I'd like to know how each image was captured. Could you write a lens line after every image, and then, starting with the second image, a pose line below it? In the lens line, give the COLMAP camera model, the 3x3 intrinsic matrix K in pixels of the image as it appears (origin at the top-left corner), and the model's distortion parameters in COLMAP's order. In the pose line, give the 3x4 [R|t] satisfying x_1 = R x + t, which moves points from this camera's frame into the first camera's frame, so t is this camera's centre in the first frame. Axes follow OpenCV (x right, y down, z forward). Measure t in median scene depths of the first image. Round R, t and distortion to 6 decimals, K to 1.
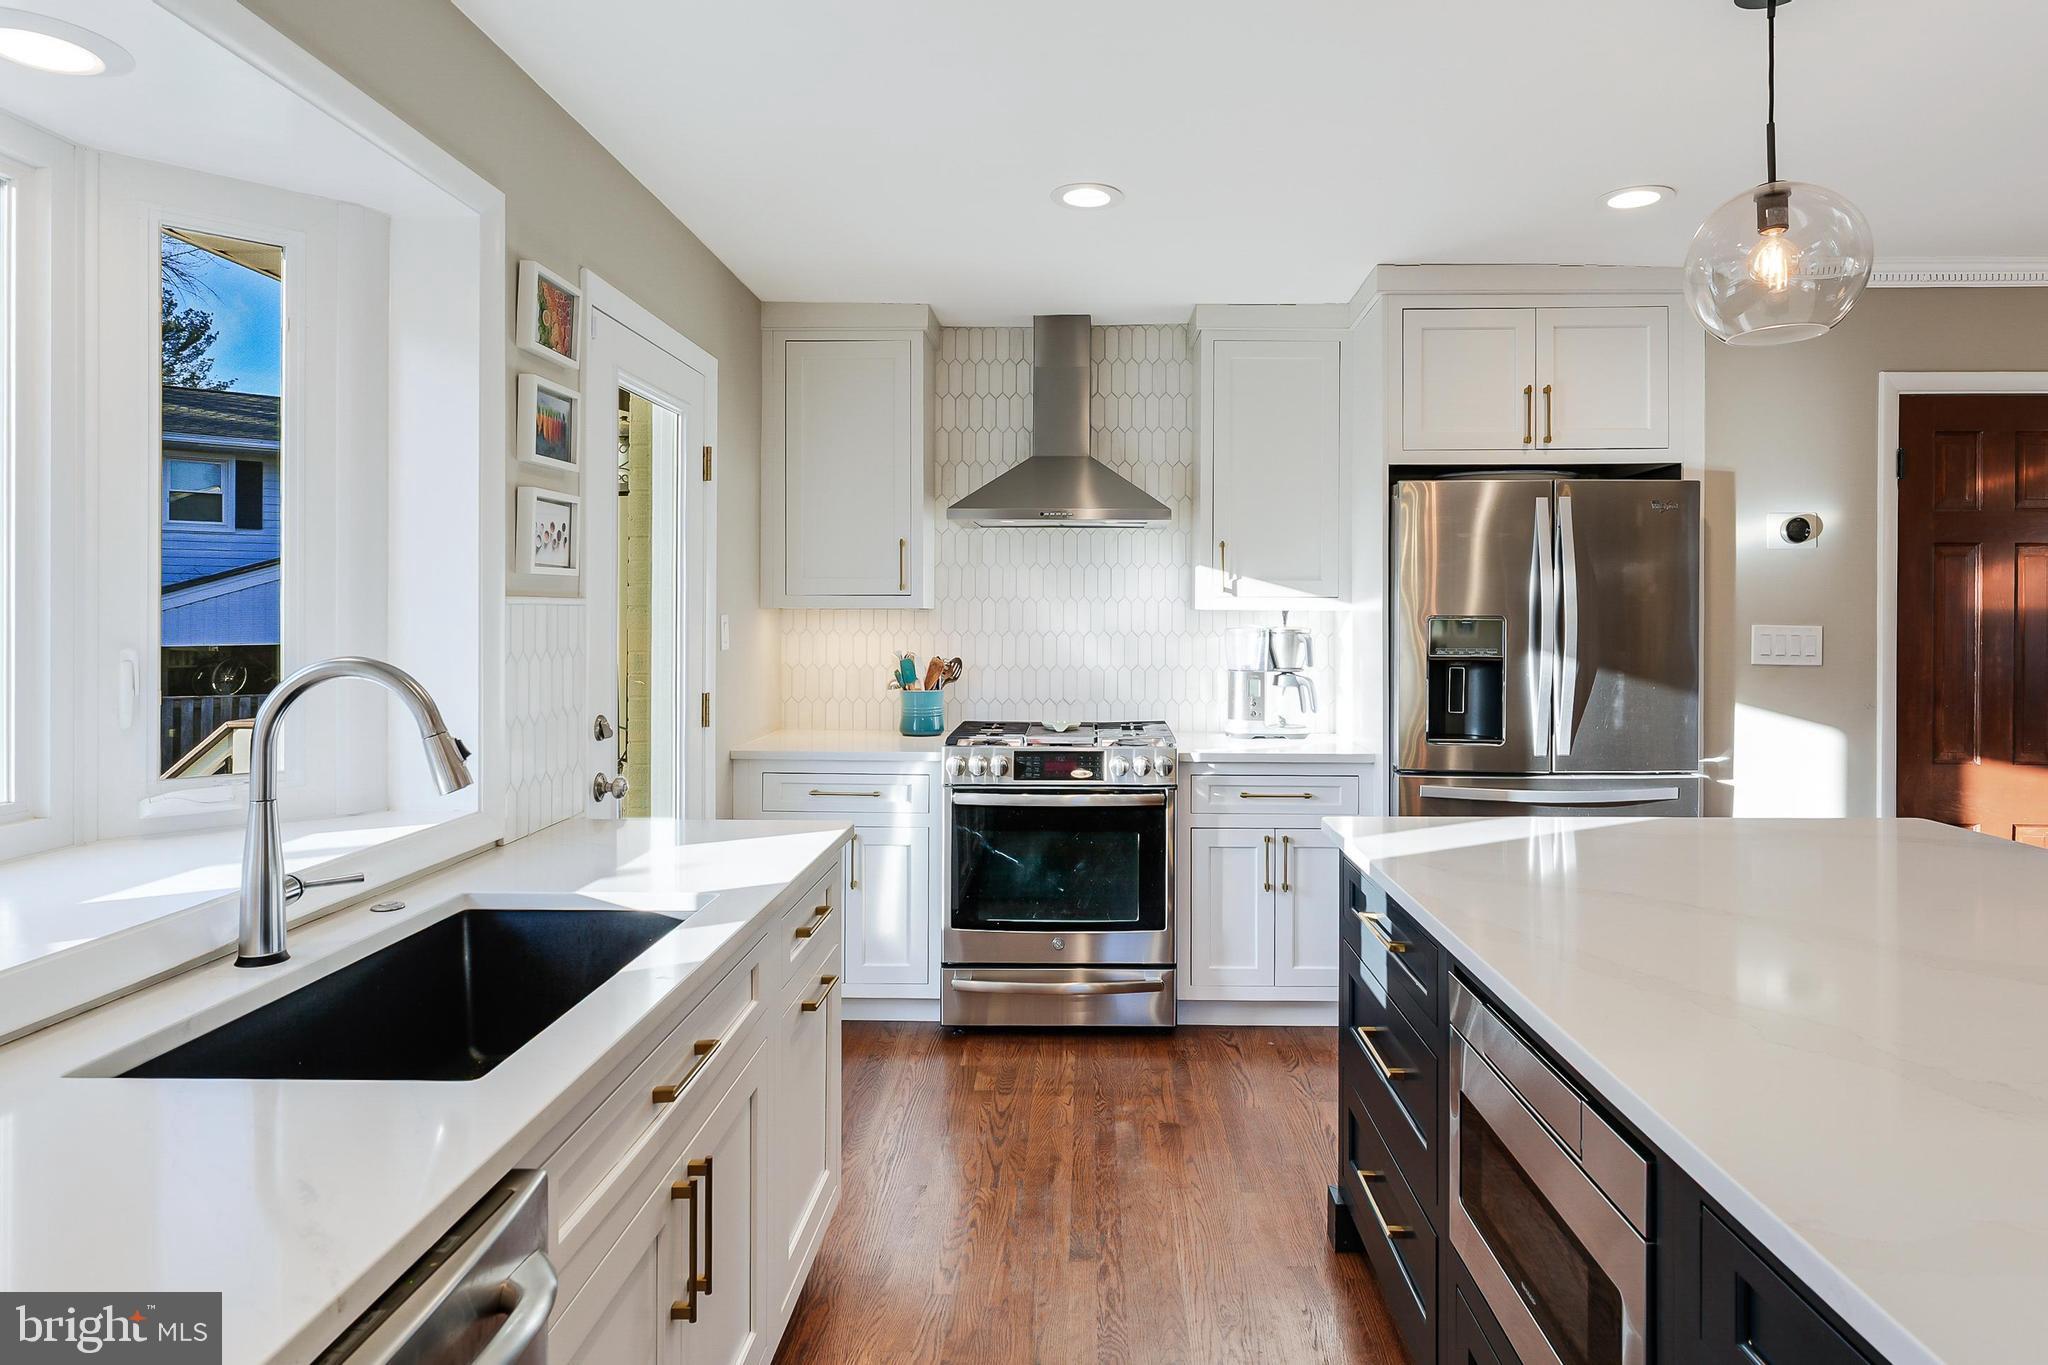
lens RADIAL K [[1158.2, 0, 1071.3], [0, 1158.2, 610.7], [0, 0, 1]] dist [0.002464, -0.000573]
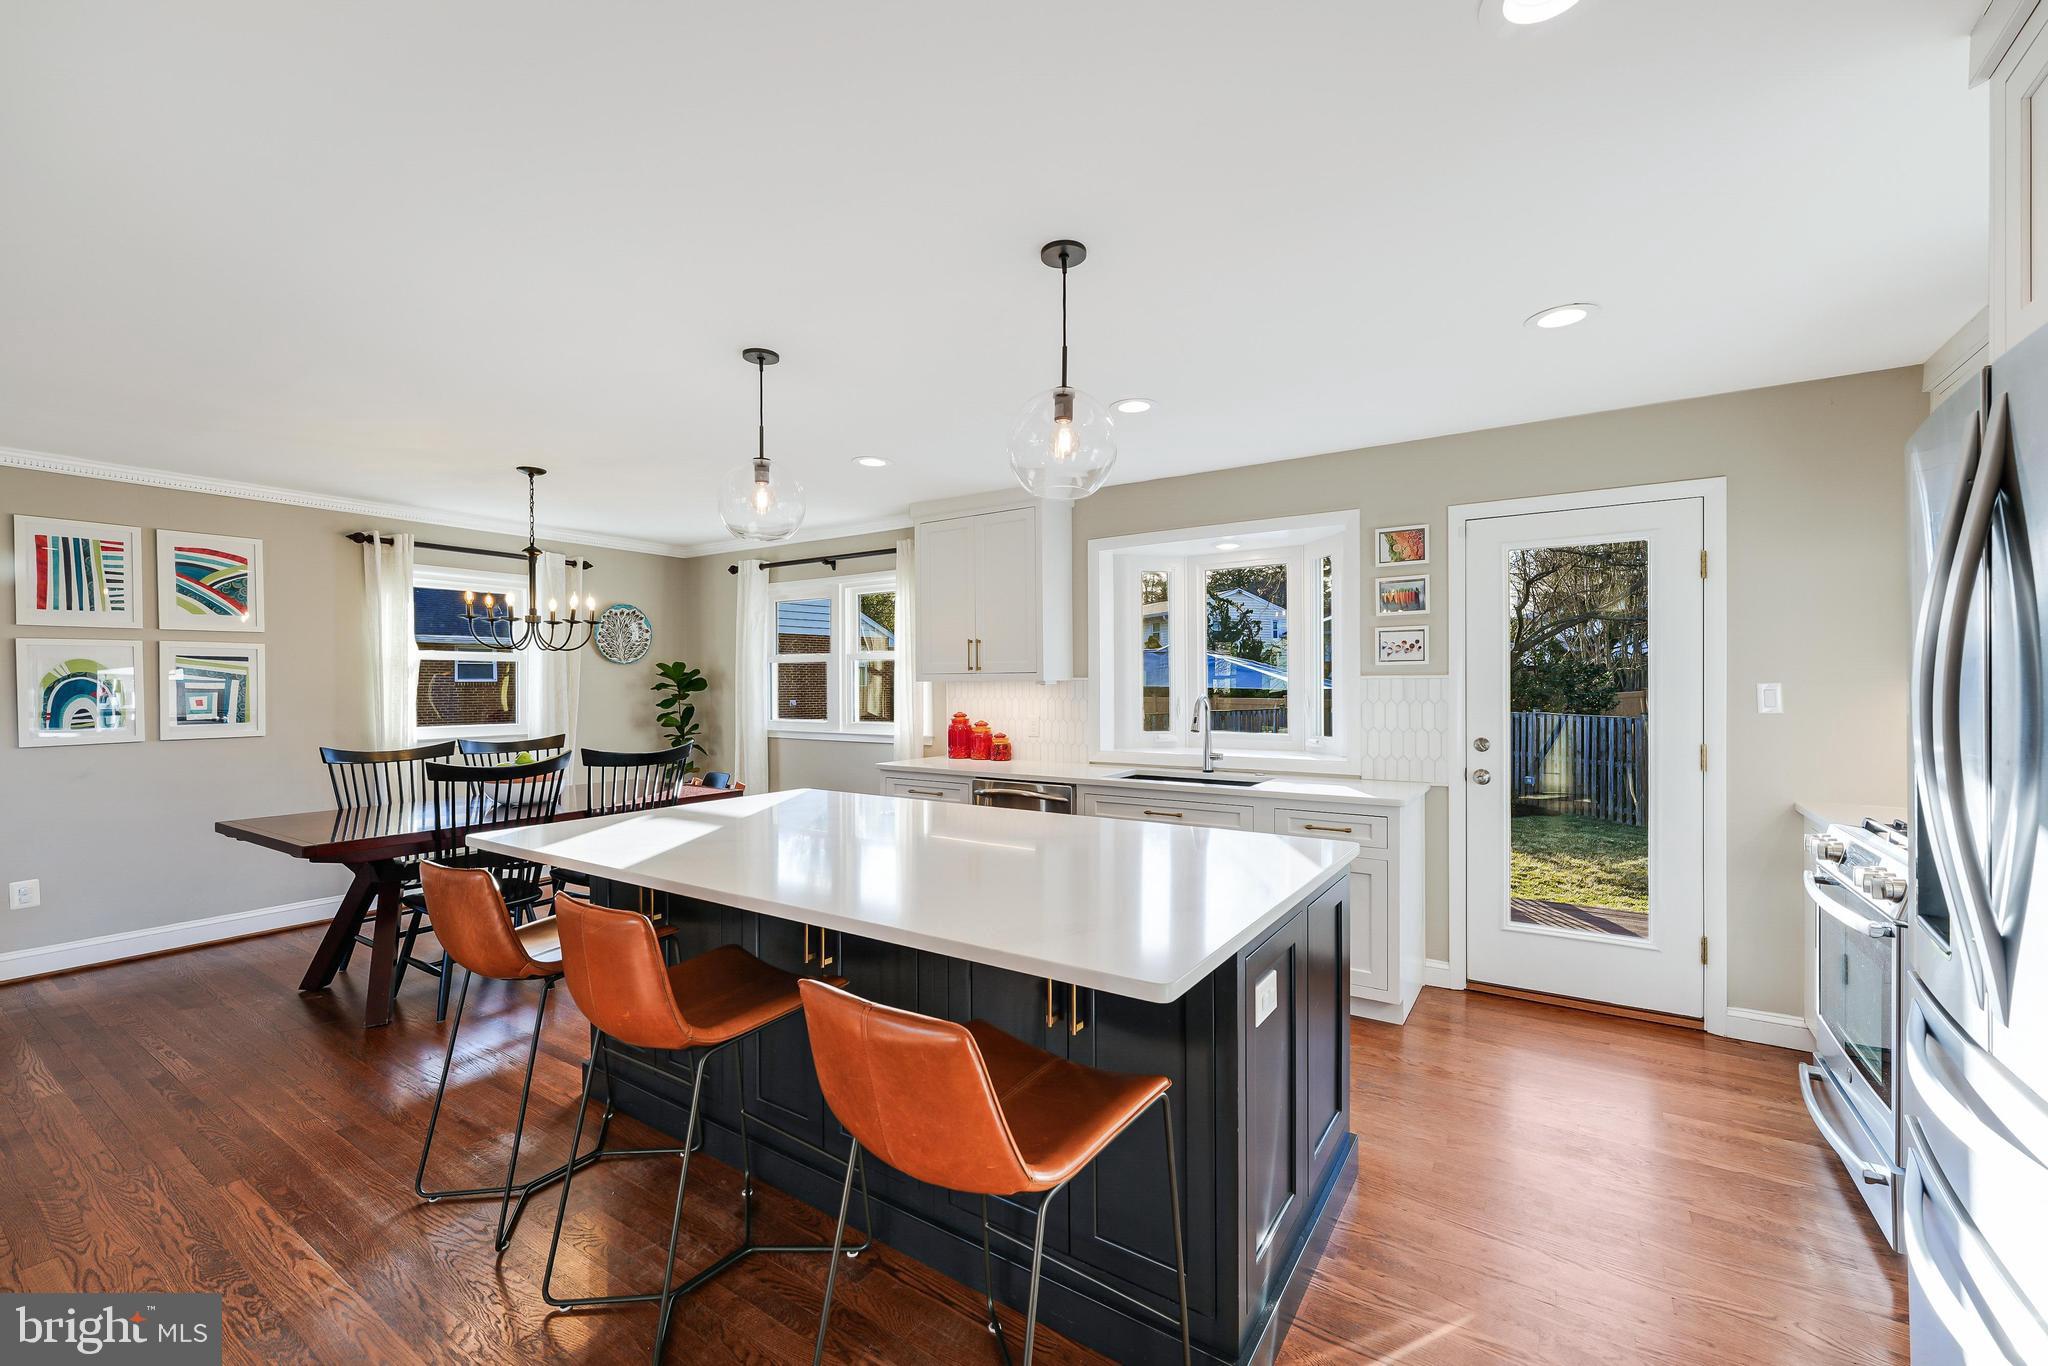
lens RADIAL K [[827.7, 0, 1030.5], [0, 827.7, 689.8], [0, 0, 1]] dist [-0.002847, 0.001804]
pose [[-0.542061, 0.006644, -0.840313, 0.825331], [0.003097, 0.999978, 0.005909, 0.002651], [0.840334, 0.000600, -0.542069, 0.843959]]
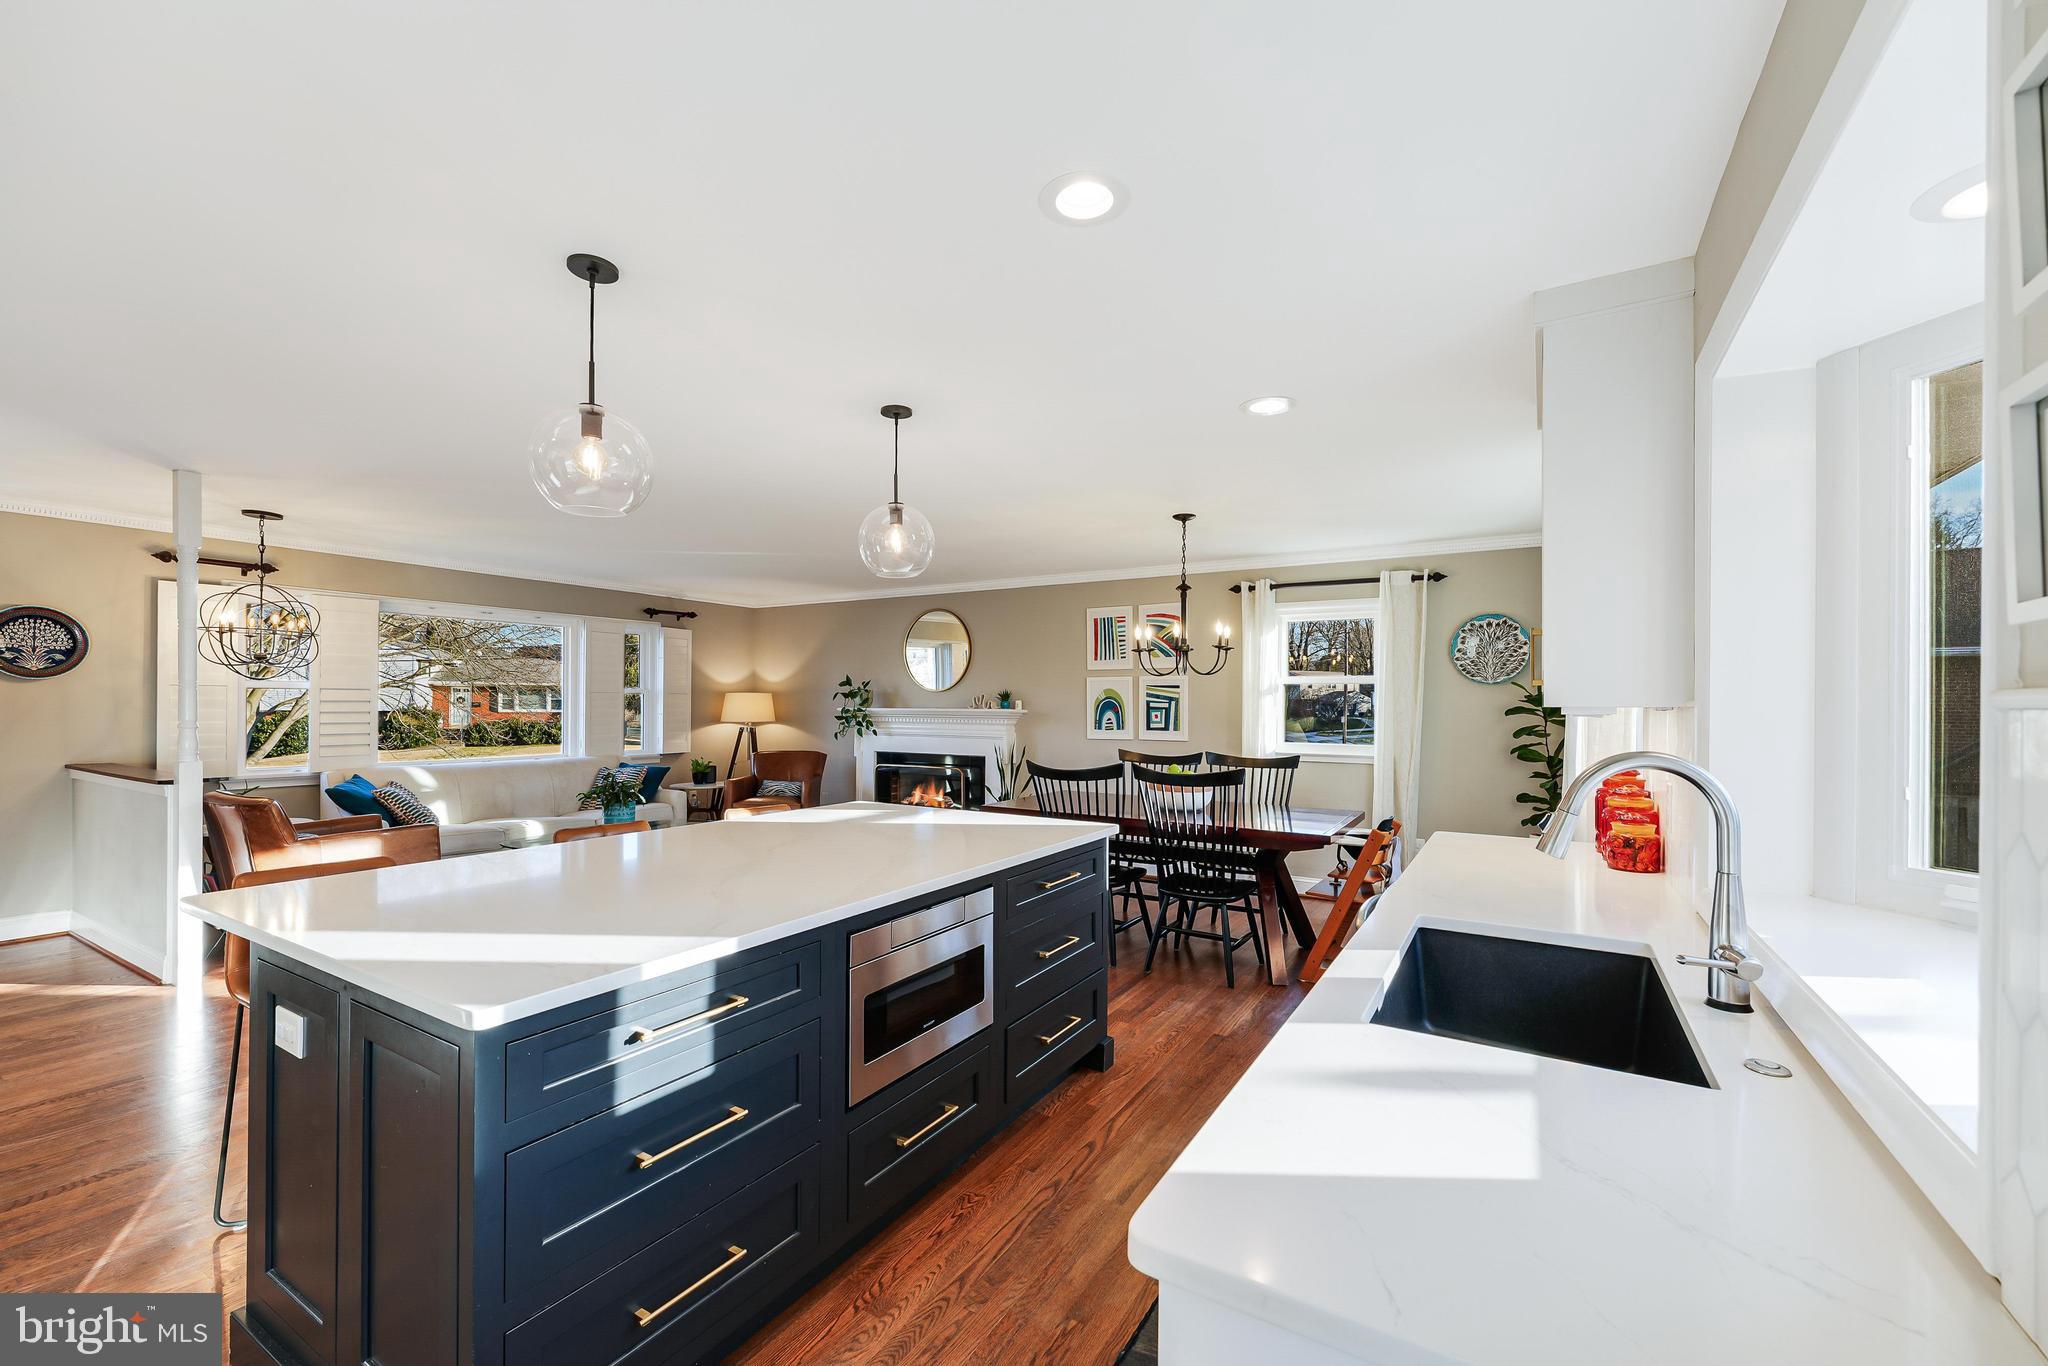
lens RADIAL K [[827.7, 0, 1021.7], [0, 827.7, 699.3], [0, 0, 1]] dist [-0.002847, 0.001804]
pose [[-0.858441, -0.007010, 0.512864, -0.211867], [-0.010483, 0.999938, -0.003878, -0.002323], [-0.512805, -0.008705, -0.858461, 0.886364]]
